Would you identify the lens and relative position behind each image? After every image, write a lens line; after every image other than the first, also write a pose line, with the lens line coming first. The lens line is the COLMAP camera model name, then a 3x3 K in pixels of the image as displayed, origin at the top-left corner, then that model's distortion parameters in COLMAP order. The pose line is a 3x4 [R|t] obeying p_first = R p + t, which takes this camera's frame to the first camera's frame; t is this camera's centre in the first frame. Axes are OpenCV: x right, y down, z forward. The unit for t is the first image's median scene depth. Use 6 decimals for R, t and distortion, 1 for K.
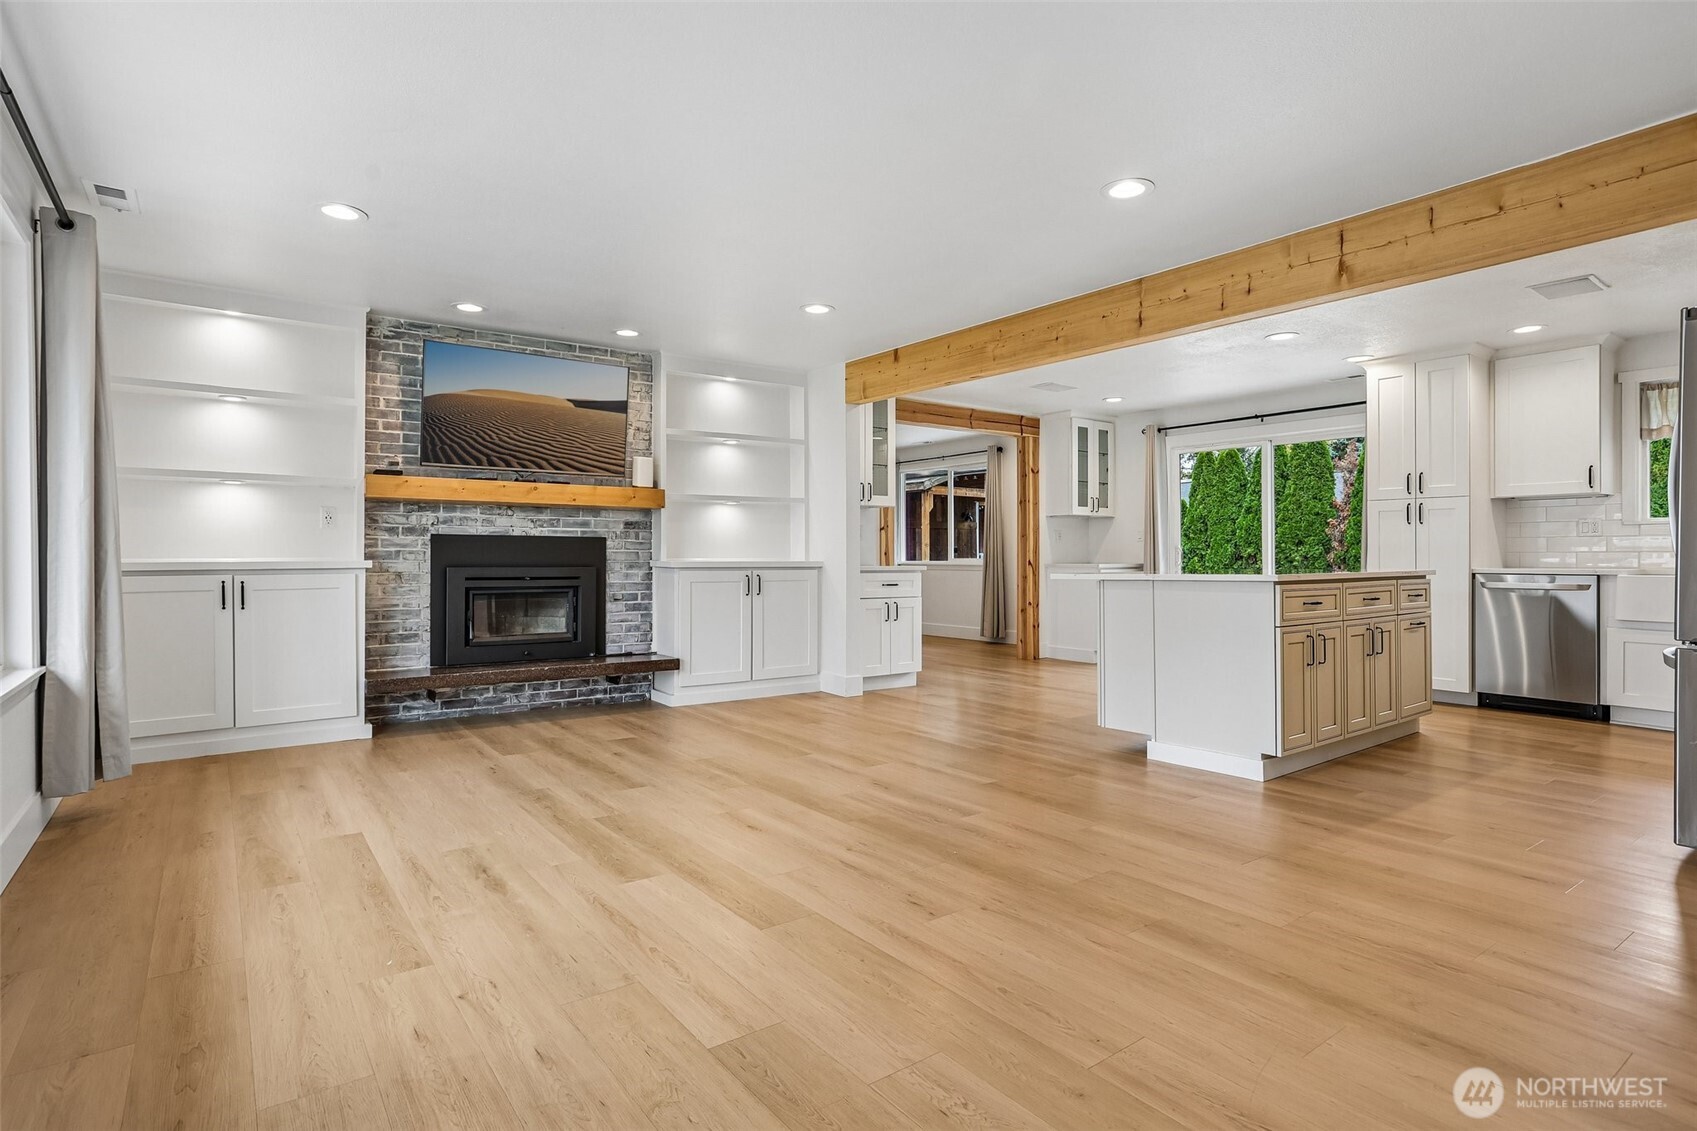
lens RADIAL K [[868.6, 0, 830.7], [0, 868.6, 550.6], [0, 0, 1]] dist [-0.054135, 0.036462]
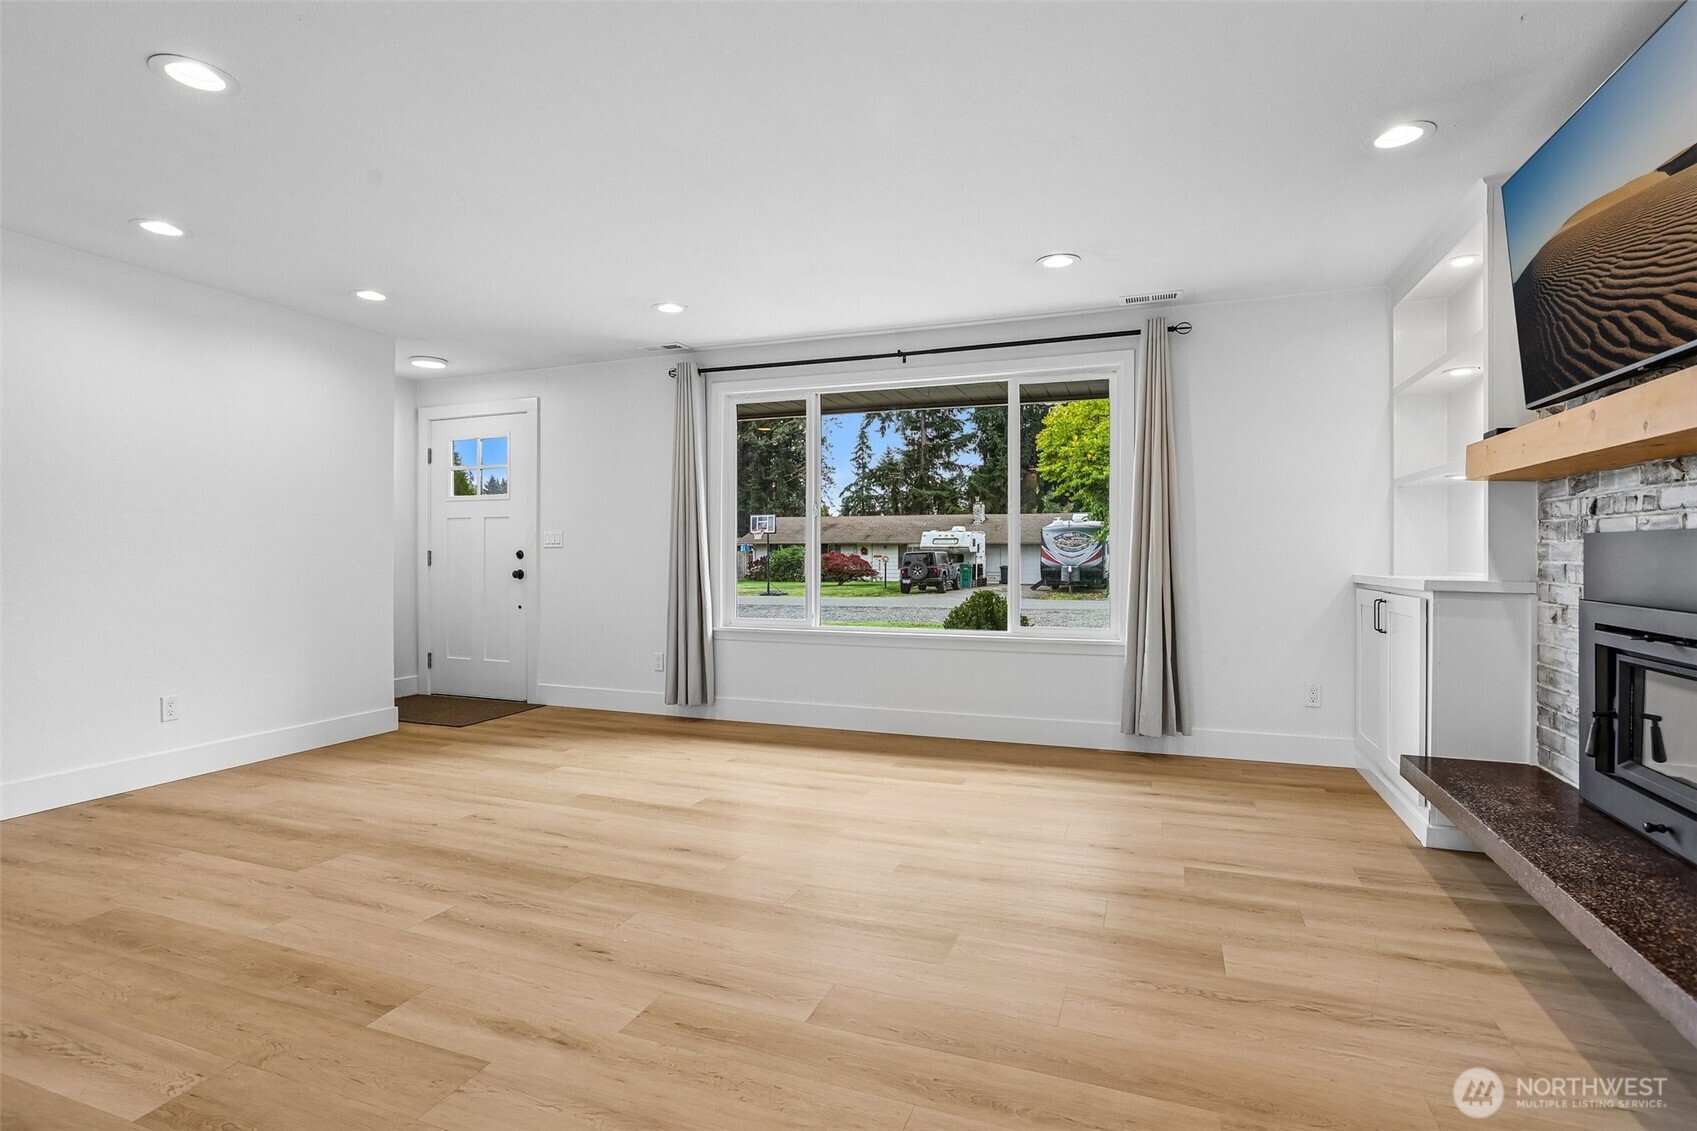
lens RADIAL K [[833.8, 0, 862.5], [0, 833.8, 561.6], [0, 0, 1]] dist [-0.043074, 0.030473]
pose [[-0.823461, 0.005986, -0.567341, 0.168710], [0.004393, 0.999982, 0.004175, -0.006725], [0.567356, 0.000946, -0.823472, 1.162491]]
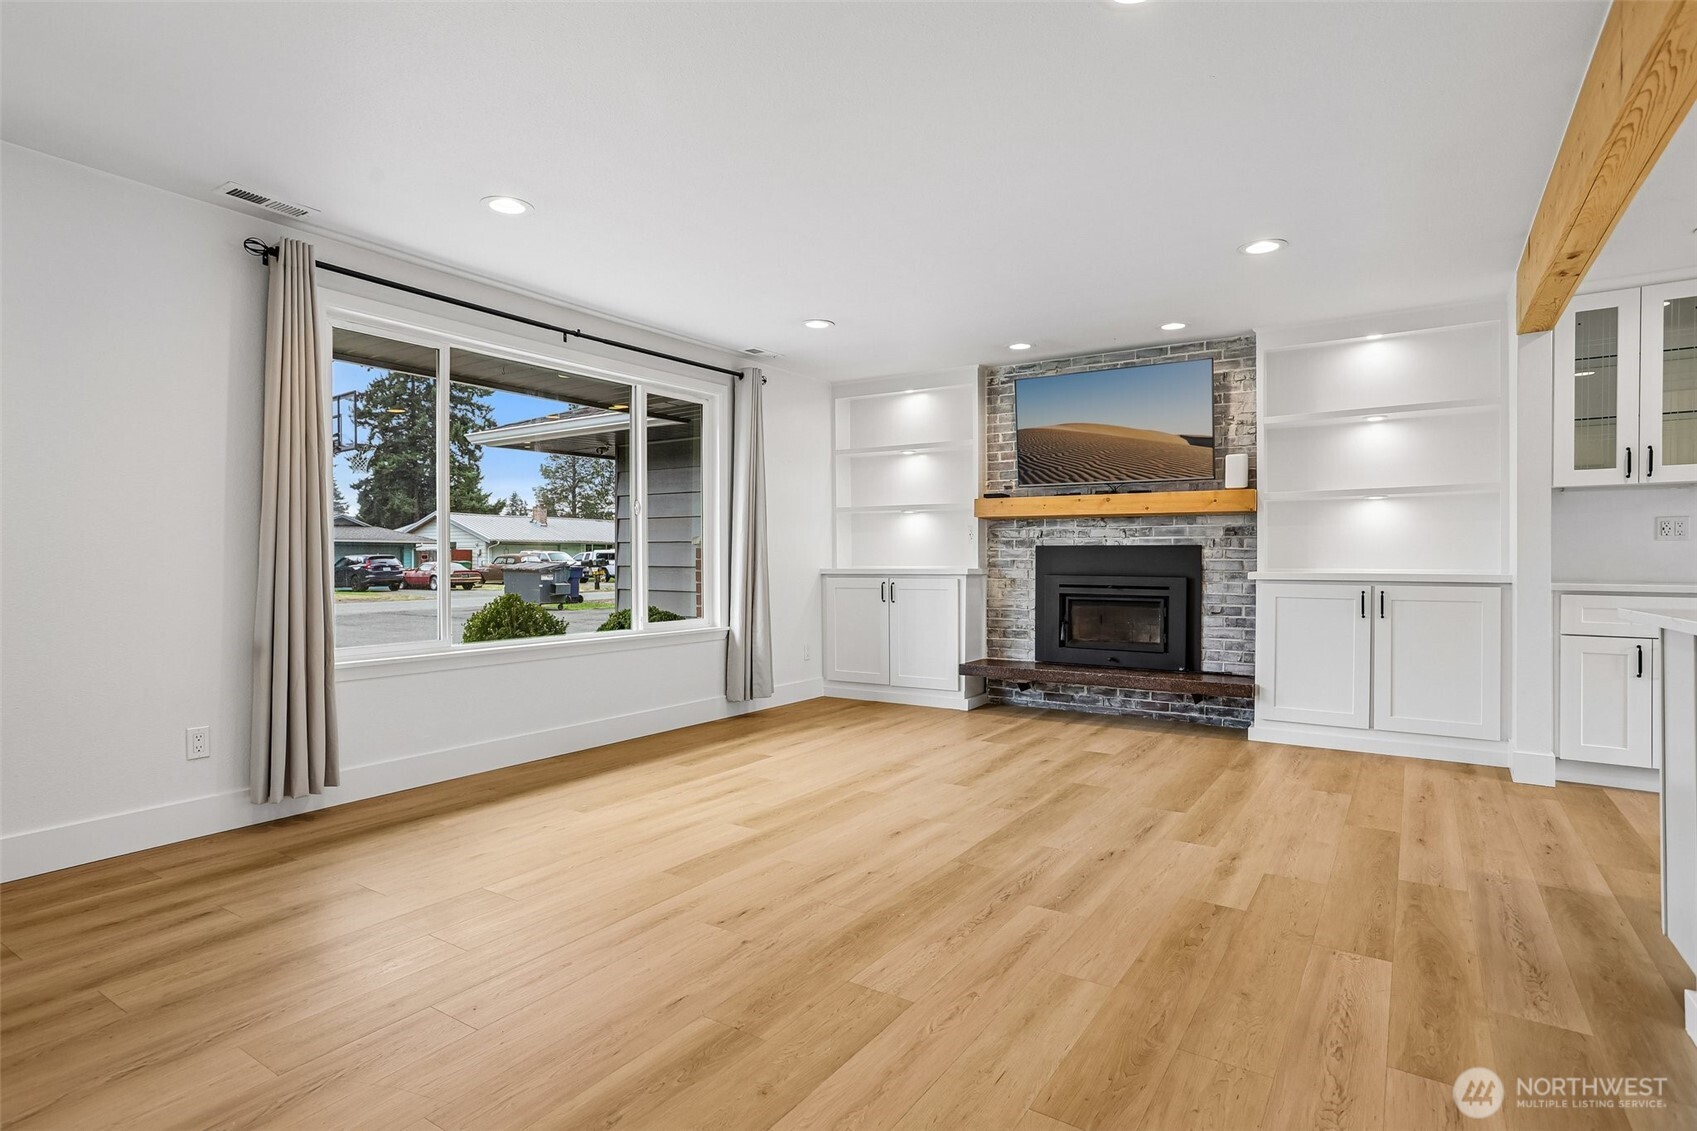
lens RADIAL K [[854.1, 0, 845.0], [0, 854.1, 554.9], [0, 0, 1]] dist [-0.052913, 0.038727]
pose [[0.359258, -0.004251, -0.933229, 0.512150], [0.006083, 0.999979, -0.002214, -0.006074], [0.933218, -0.004881, 0.359276, 0.356912]]
